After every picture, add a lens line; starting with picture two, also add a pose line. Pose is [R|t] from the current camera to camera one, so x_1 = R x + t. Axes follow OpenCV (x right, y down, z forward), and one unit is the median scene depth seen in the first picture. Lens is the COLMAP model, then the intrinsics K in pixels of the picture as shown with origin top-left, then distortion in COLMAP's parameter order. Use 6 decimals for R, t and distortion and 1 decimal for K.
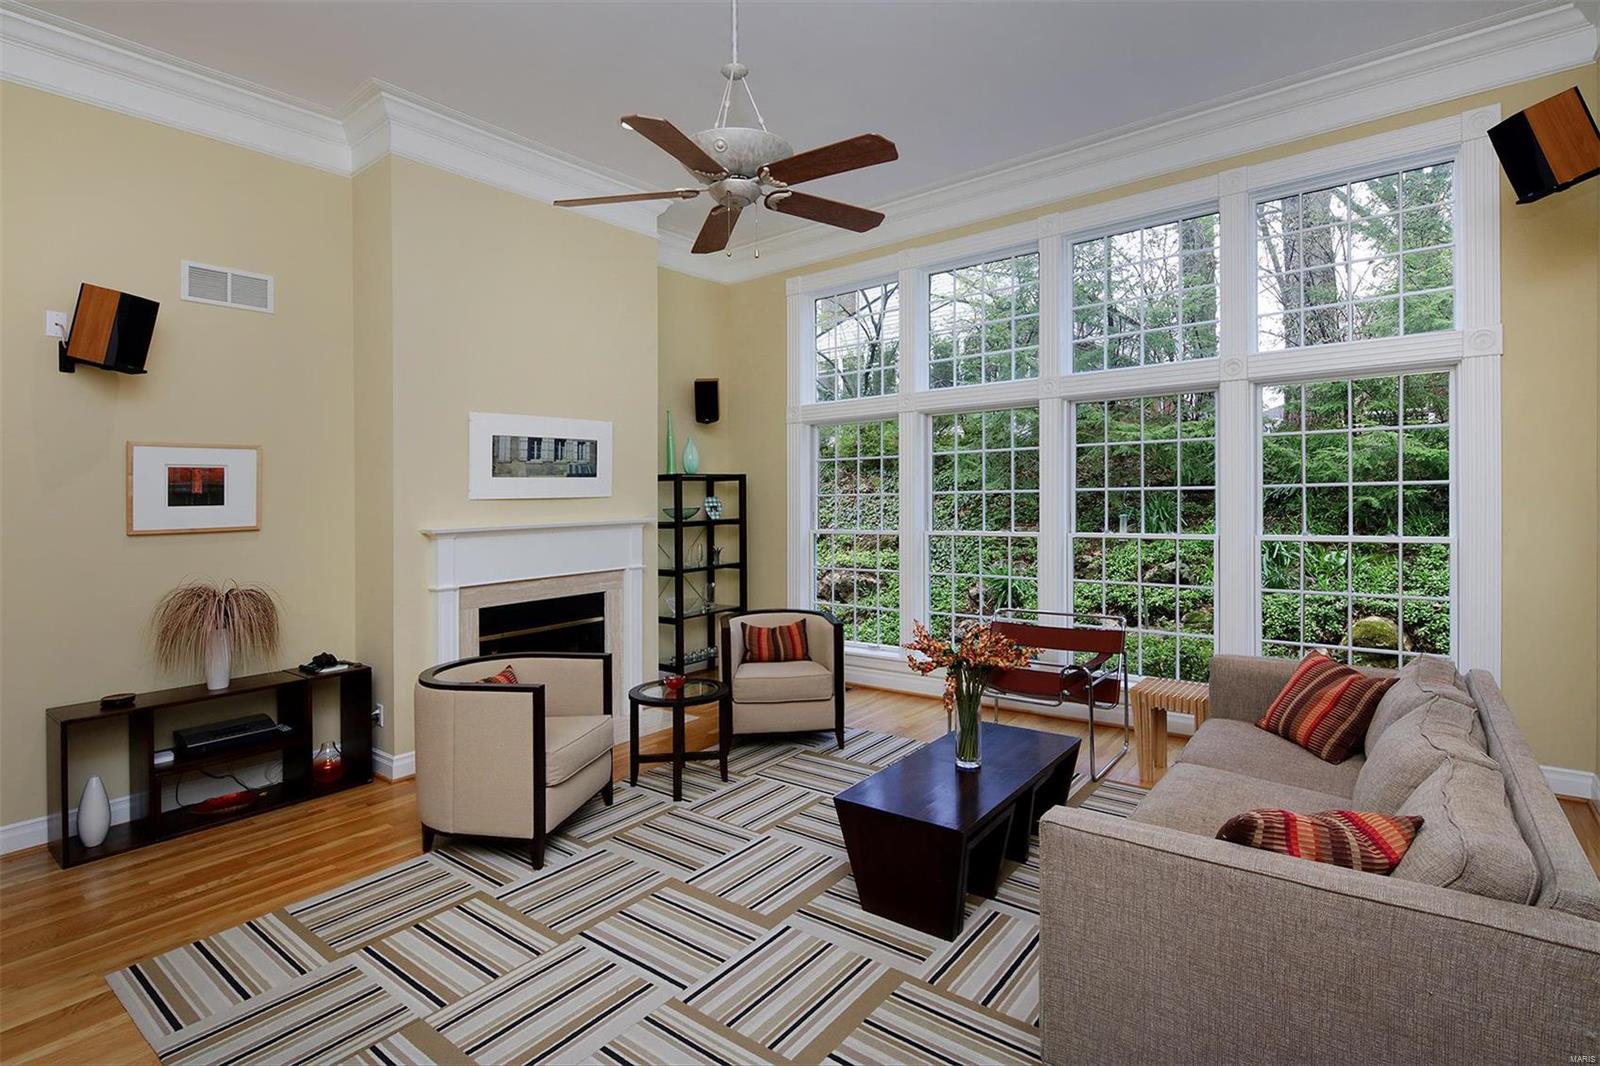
lens RADIAL K [[780.3, 0, 772.0], [0, 780.3, 503.3], [0, 0, 1]] dist [0.012373, -0.000037]
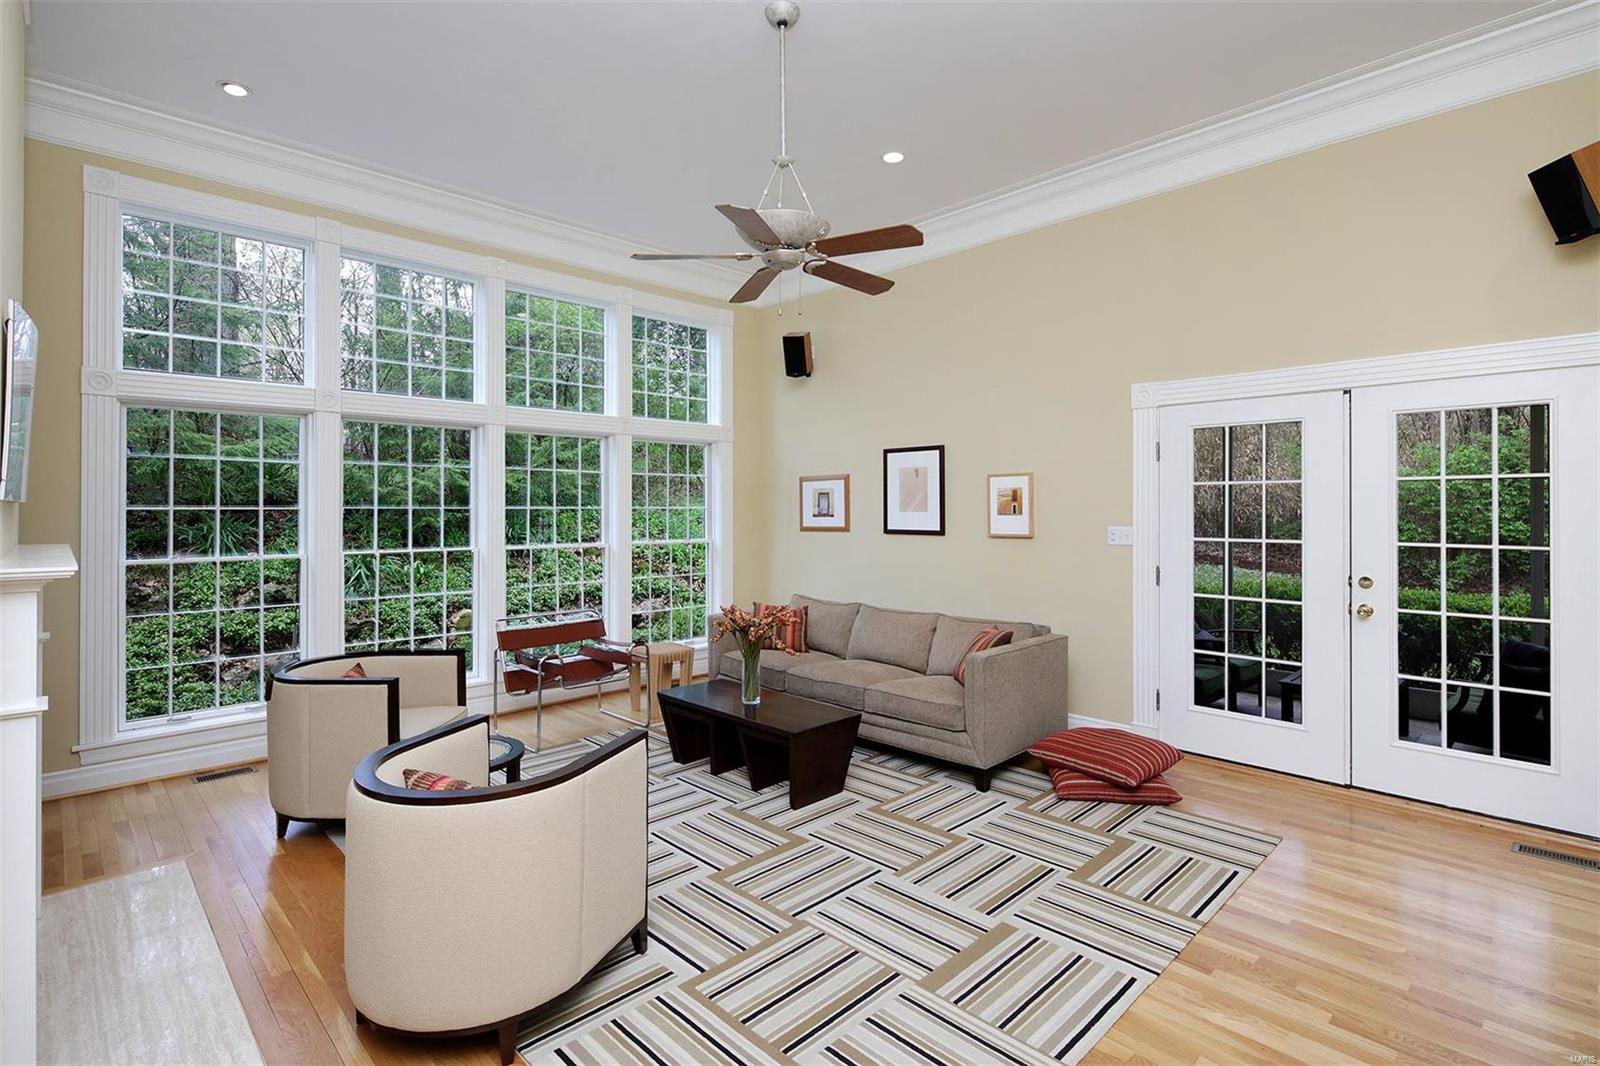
lens RADIAL K [[780.3, 0, 772.0], [0, 780.3, 503.3], [0, 0, 1]] dist [0.012373, -0.000037]
pose [[0.136842, 0.022264, 0.990343, -1.160657], [0.005848, 0.999712, -0.023283, 0.005098], [-0.990576, 0.008978, 0.136672, 0.767085]]
